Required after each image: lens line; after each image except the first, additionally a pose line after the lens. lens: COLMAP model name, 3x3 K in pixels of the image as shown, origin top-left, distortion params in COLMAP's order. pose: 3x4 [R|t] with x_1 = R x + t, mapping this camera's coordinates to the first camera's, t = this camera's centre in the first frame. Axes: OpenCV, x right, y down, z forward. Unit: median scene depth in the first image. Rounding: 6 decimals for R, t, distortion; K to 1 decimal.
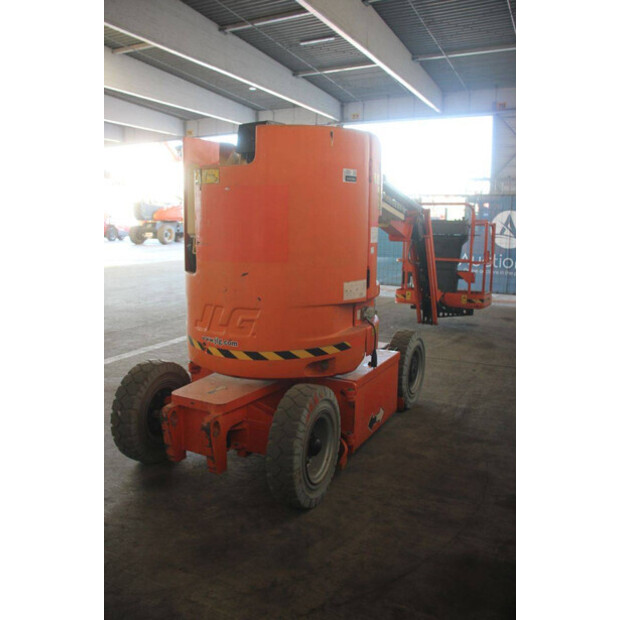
lens RADIAL K [[521.9, 0, 309.6], [0, 521.9, 309.8], [0, 0, 1]] dist [-0.121930, 0.078013]
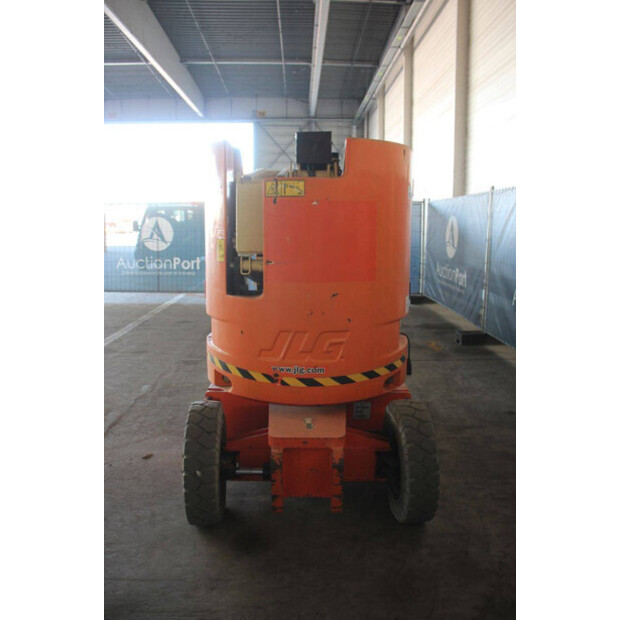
lens RADIAL K [[521.9, 0, 309.6], [0, 521.9, 308.8], [0, 0, 1]] dist [-0.121930, 0.078013]
pose [[0.880067, -0.076357, 0.468670, -0.573929], [0.079548, 0.996746, 0.013017, -0.056136], [-0.468139, 0.025826, 0.883277, 0.183057]]
